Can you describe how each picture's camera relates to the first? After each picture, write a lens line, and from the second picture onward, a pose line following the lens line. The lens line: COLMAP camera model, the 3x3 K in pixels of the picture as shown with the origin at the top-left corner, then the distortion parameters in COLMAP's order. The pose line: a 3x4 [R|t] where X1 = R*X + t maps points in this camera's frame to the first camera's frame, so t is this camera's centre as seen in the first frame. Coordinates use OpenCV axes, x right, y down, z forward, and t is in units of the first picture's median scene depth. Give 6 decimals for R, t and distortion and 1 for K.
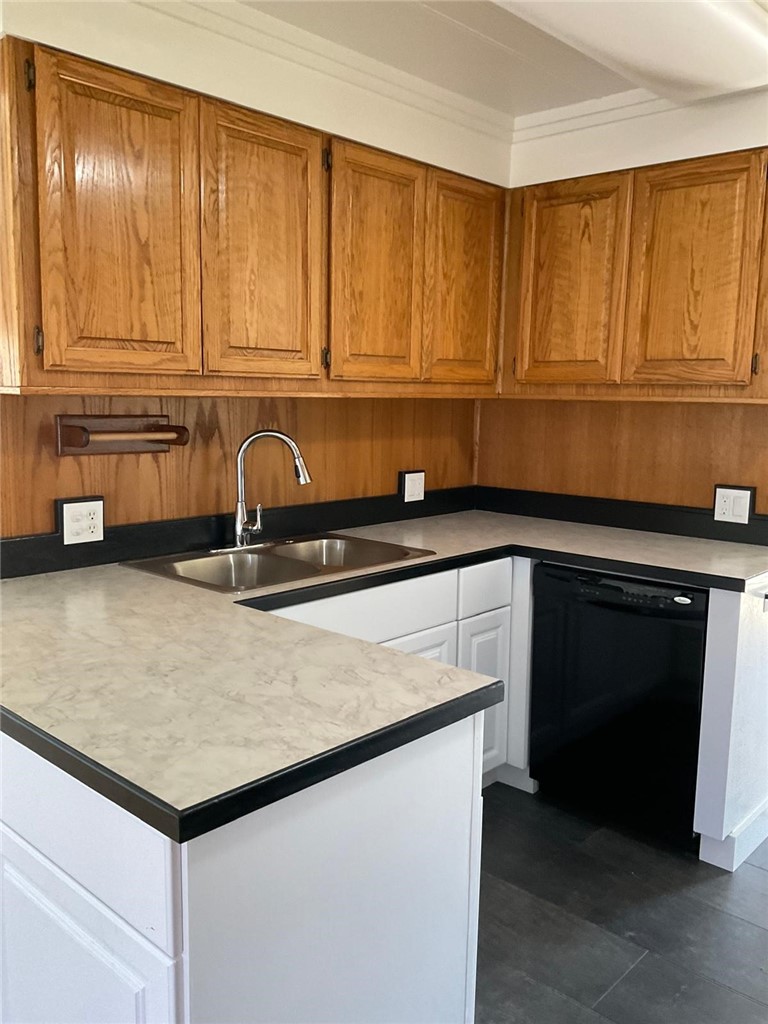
lens RADIAL K [[853.4, 0, 384.0], [0, 853.4, 512.0], [0, 0, 1]] dist [0.086923, -0.172622]
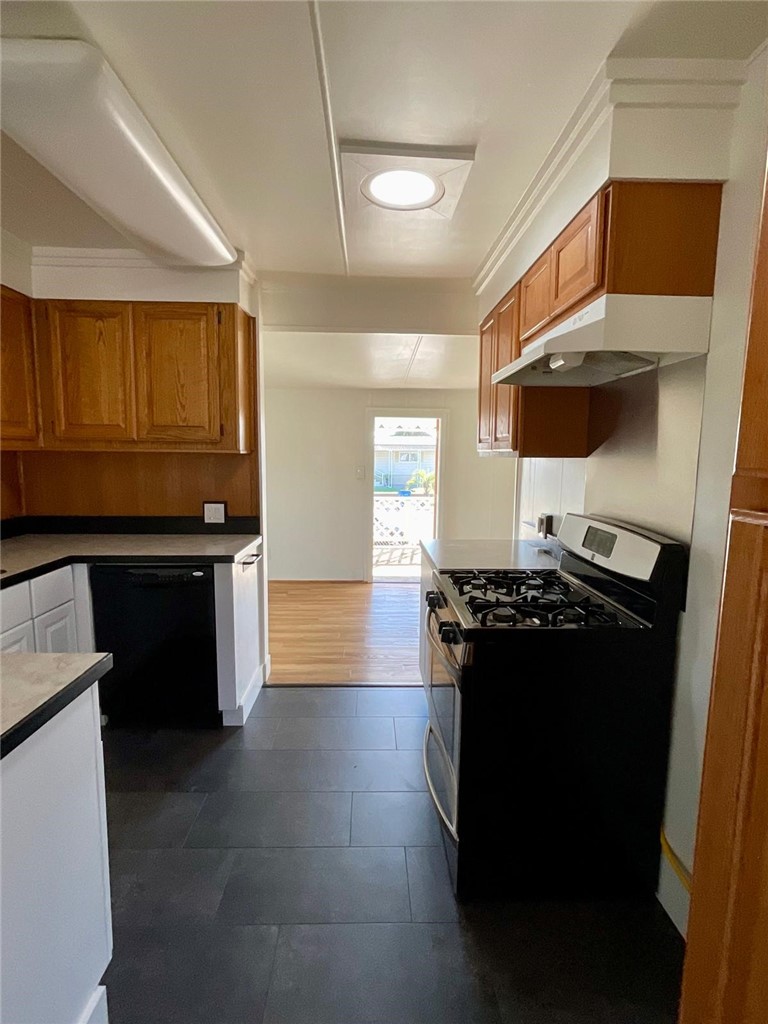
lens RADIAL K [[512.1, 0, 383.0], [0, 512.1, 514.9], [0, 0, 1]] dist [-0.001799, -0.000450]
pose [[0.722668, -0.092984, 0.684912, -0.049657], [0.096657, 0.994768, 0.033065, -0.006394], [-0.684403, 0.042307, 0.727875, 0.048192]]
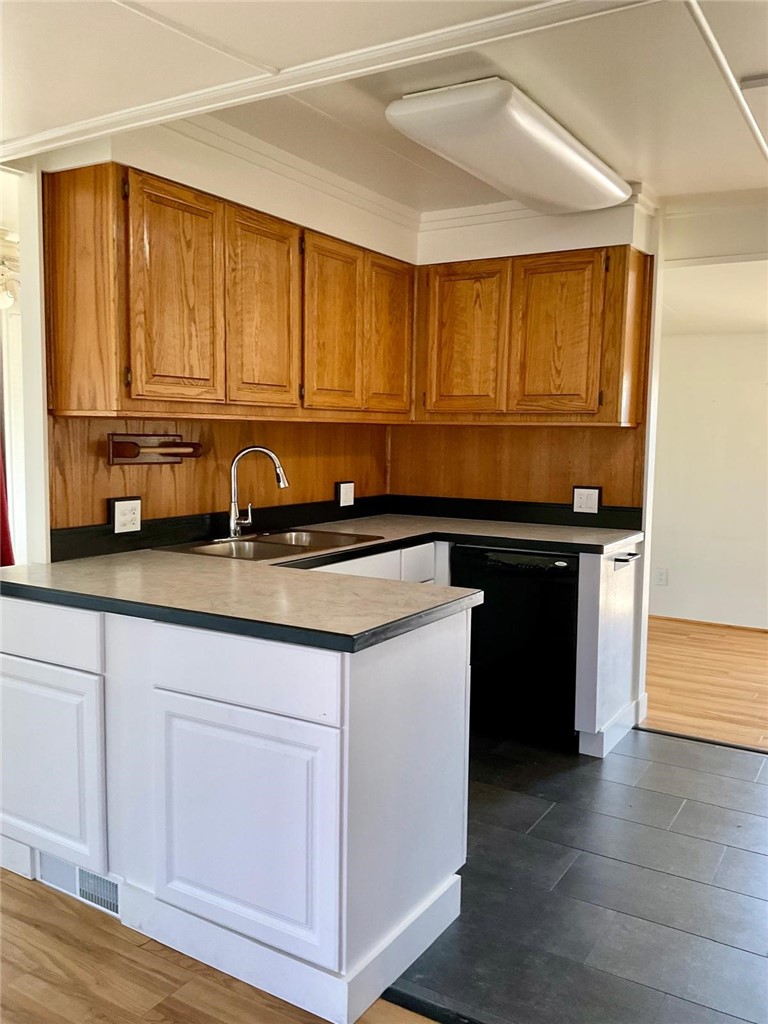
lens RADIAL K [[853.4, 0, 384.0], [0, 853.4, 512.0], [0, 0, 1]] dist [0.086923, -0.172622]
pose [[0.980581, -0.021551, 0.194926, -0.197309], [0.029940, 0.998743, -0.040196, 0.061071], [-0.193814, 0.045252, 0.979994, -0.303472]]
